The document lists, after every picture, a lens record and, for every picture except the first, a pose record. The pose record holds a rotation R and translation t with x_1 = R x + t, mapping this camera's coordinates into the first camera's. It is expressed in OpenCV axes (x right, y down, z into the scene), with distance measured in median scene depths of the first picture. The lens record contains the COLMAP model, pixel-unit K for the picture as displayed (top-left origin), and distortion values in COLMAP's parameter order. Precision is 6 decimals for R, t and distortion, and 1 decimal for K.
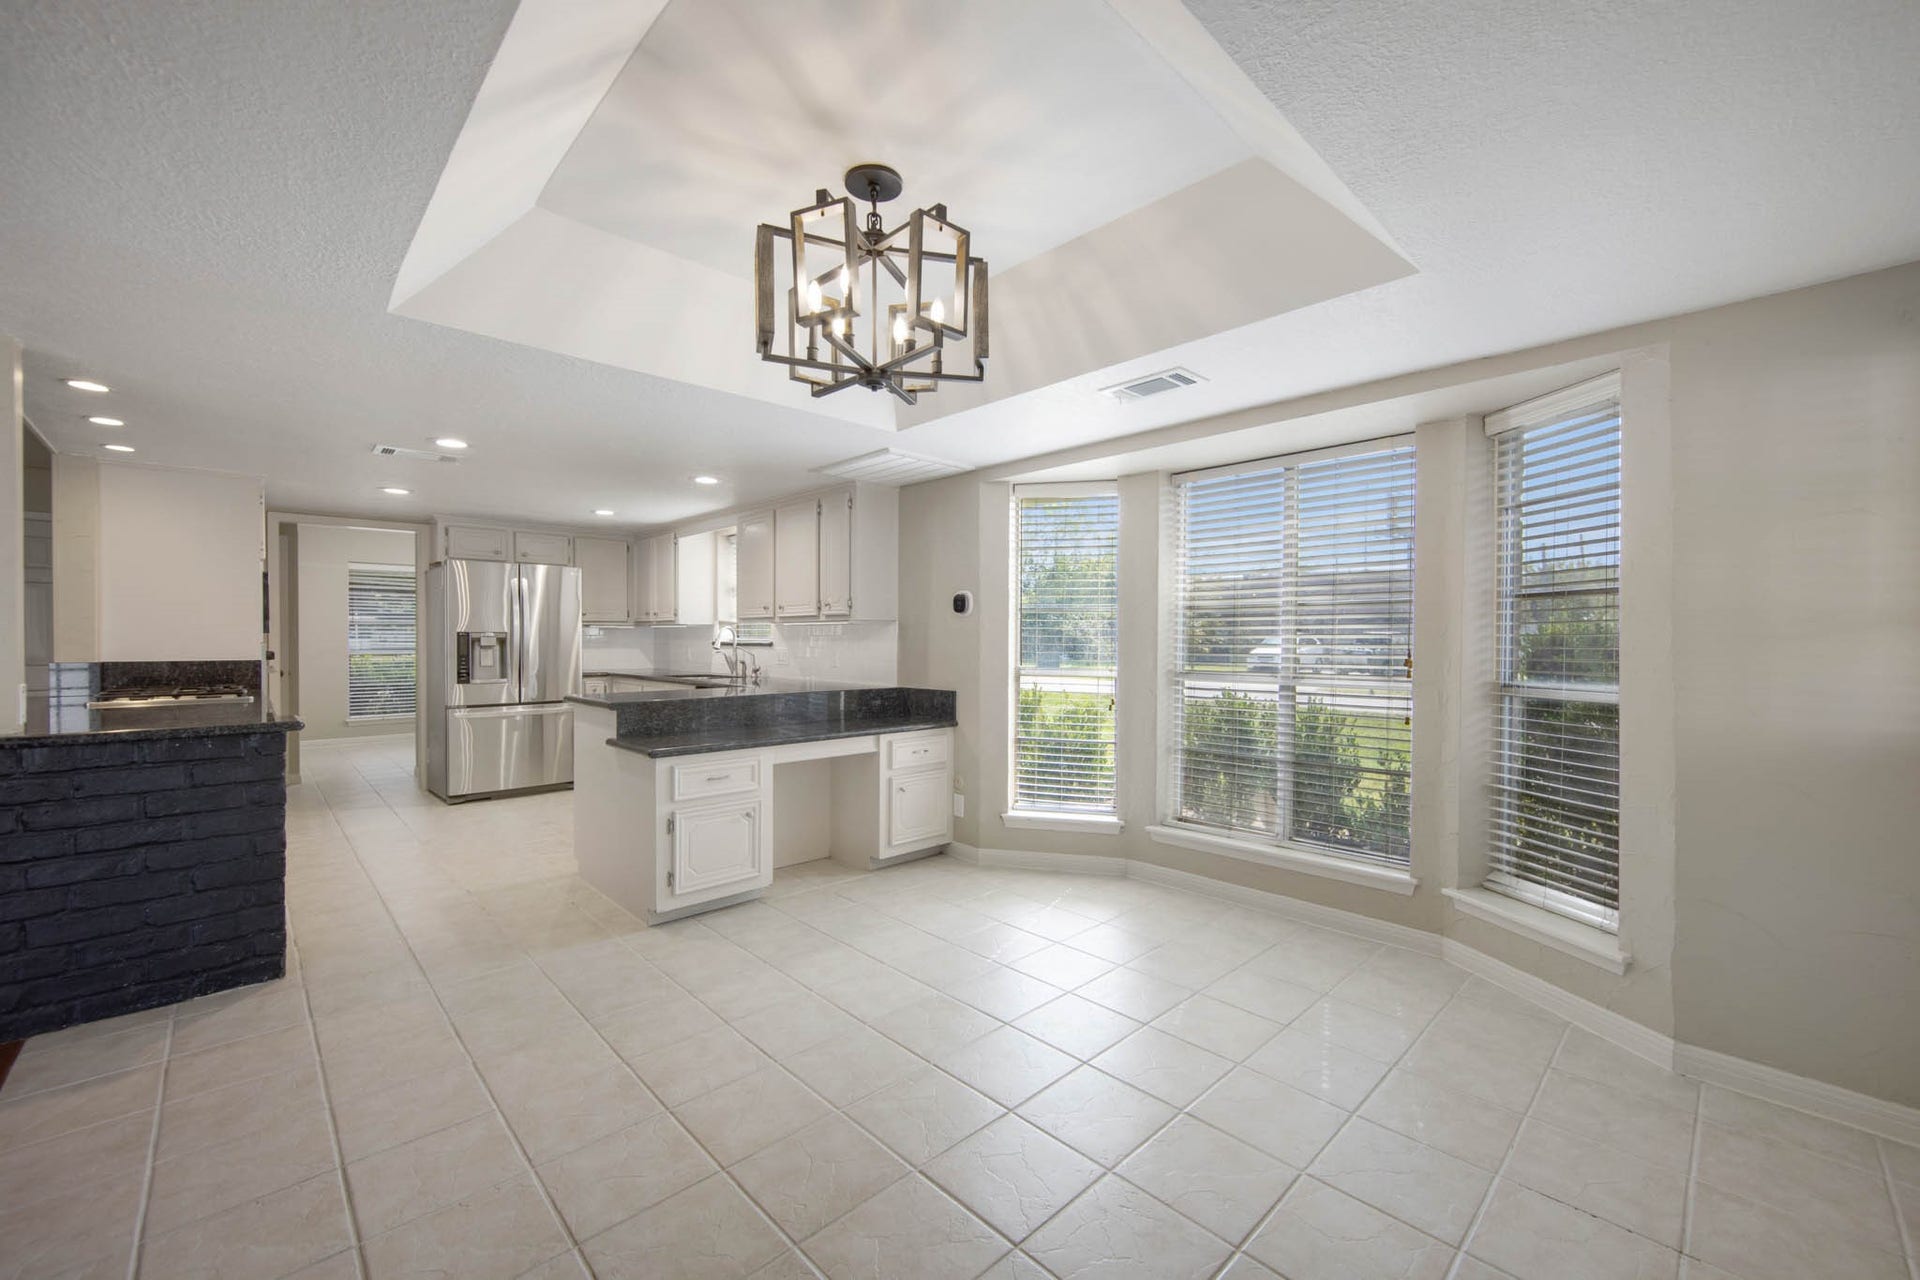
lens RADIAL K [[766.0, 0, 1003.8], [0, 766.0, 646.2], [0, 0, 1]] dist [-0.008325, 0.000093]
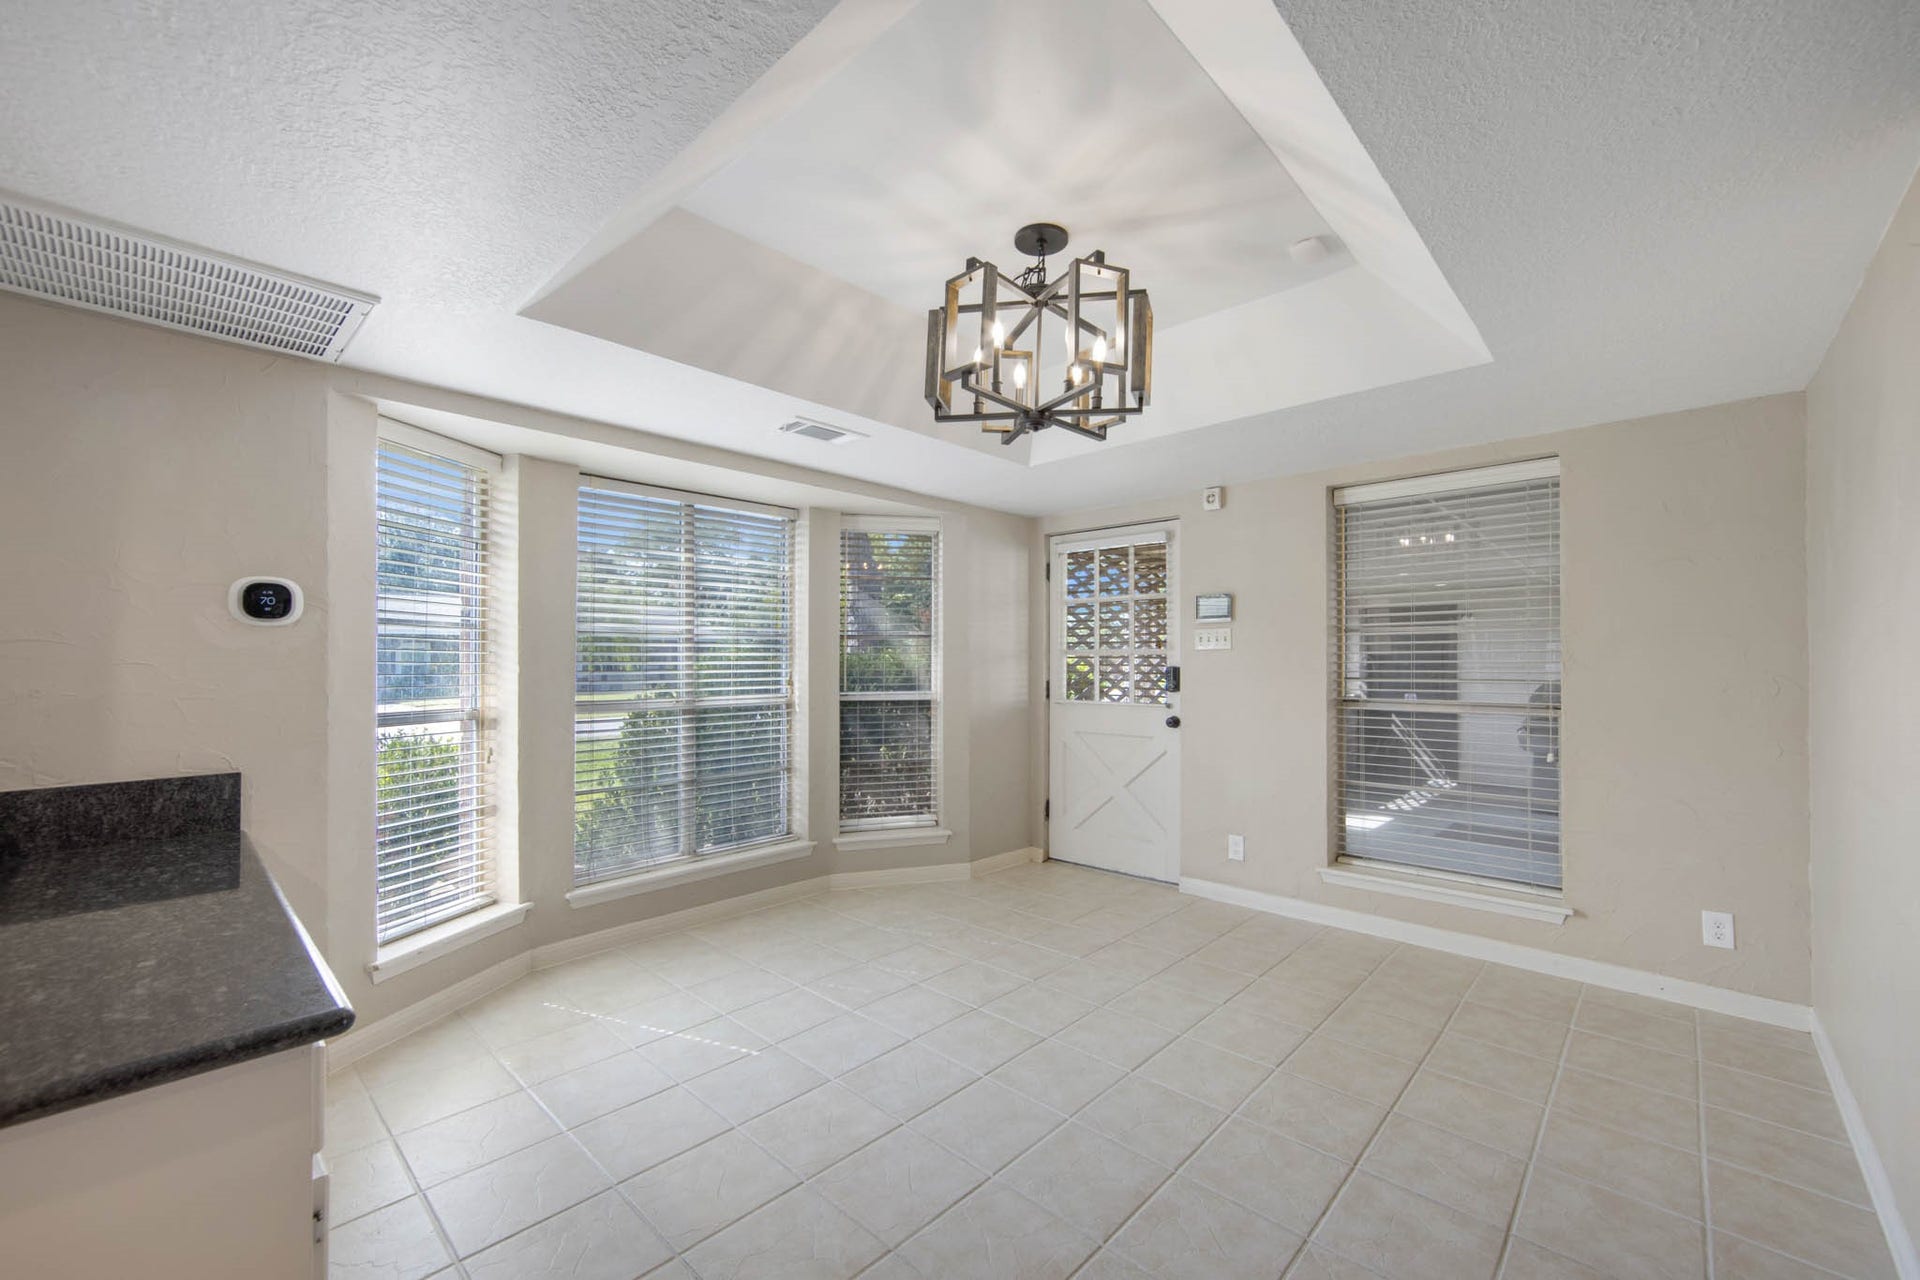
lens RADIAL K [[766.0, 0, 956.2], [0, 766.0, 652.1], [0, 0, 1]] dist [-0.008325, 0.000093]
pose [[-0.027497, 0.011438, 0.999556, -0.739325], [0.011228, 0.999875, -0.011133, -0.011781], [-0.999559, 0.010916, -0.027622, 0.694124]]
